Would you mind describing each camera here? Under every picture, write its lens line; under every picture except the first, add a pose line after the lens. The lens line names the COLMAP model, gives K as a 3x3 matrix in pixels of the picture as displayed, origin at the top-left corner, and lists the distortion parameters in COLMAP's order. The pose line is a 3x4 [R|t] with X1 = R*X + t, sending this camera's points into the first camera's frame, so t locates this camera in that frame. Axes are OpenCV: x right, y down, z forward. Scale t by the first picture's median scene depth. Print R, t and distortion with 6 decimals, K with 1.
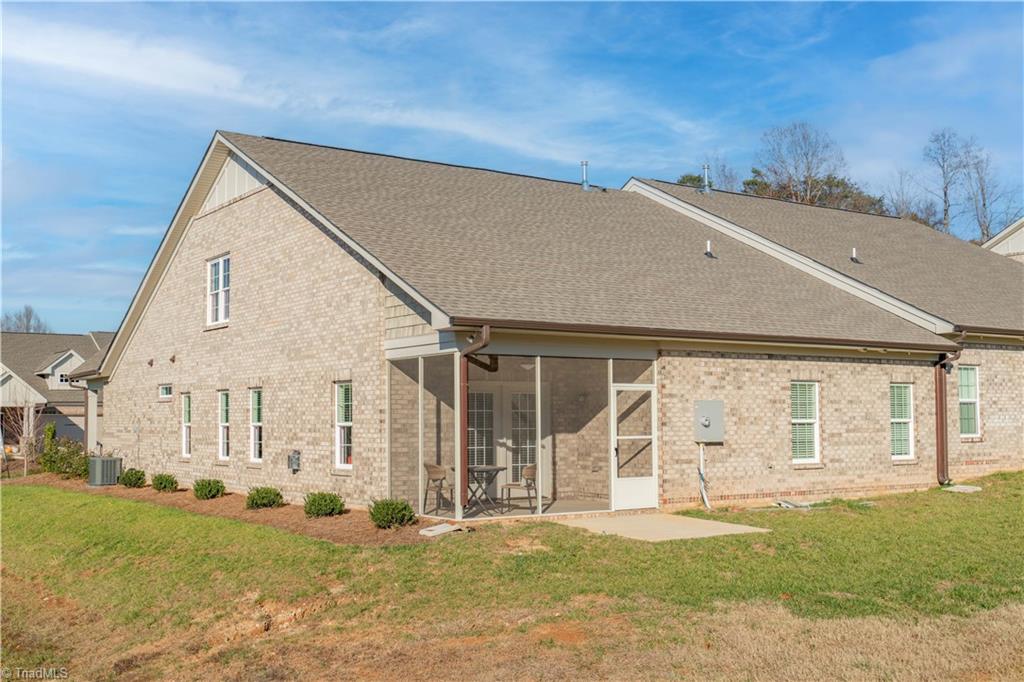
lens RADIAL K [[1109.7, 0, 512.0], [0, 1109.7, 341.0], [0, 0, 1]] dist [-0.010235, -0.009468]
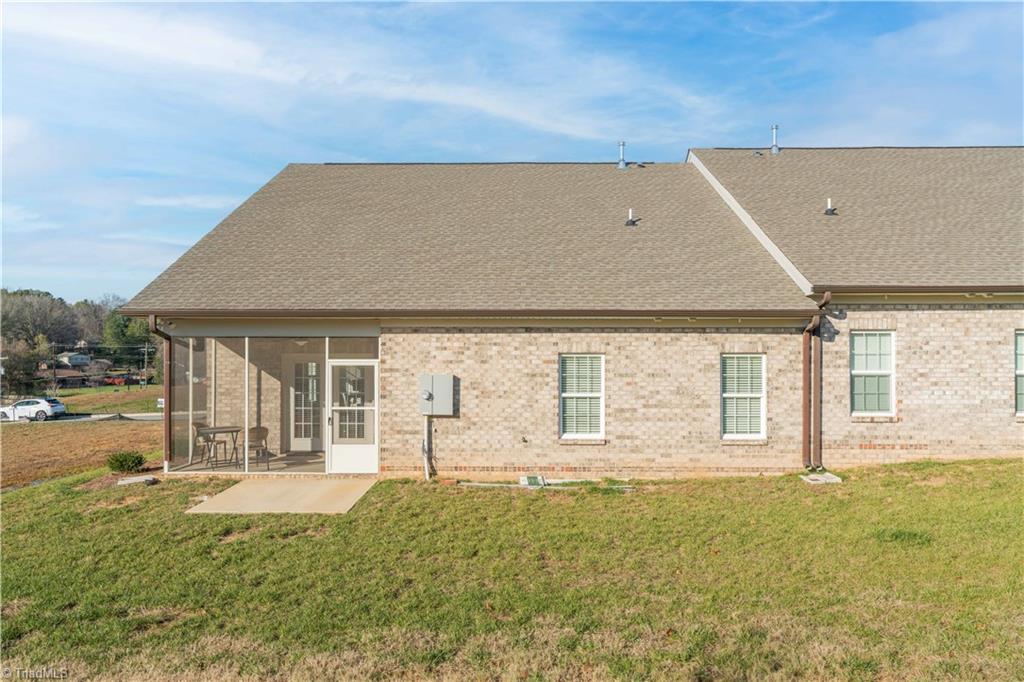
lens RADIAL K [[787.4, 0, 512.0], [0, 787.4, 341.0], [0, 0, 1]] dist [-0.000301, -0.000948]
pose [[0.818695, 0.000176, -0.574228, 0.614150], [0.035644, 0.998056, 0.051124, -0.012125], [0.573121, -0.062323, 0.817097, 0.412167]]
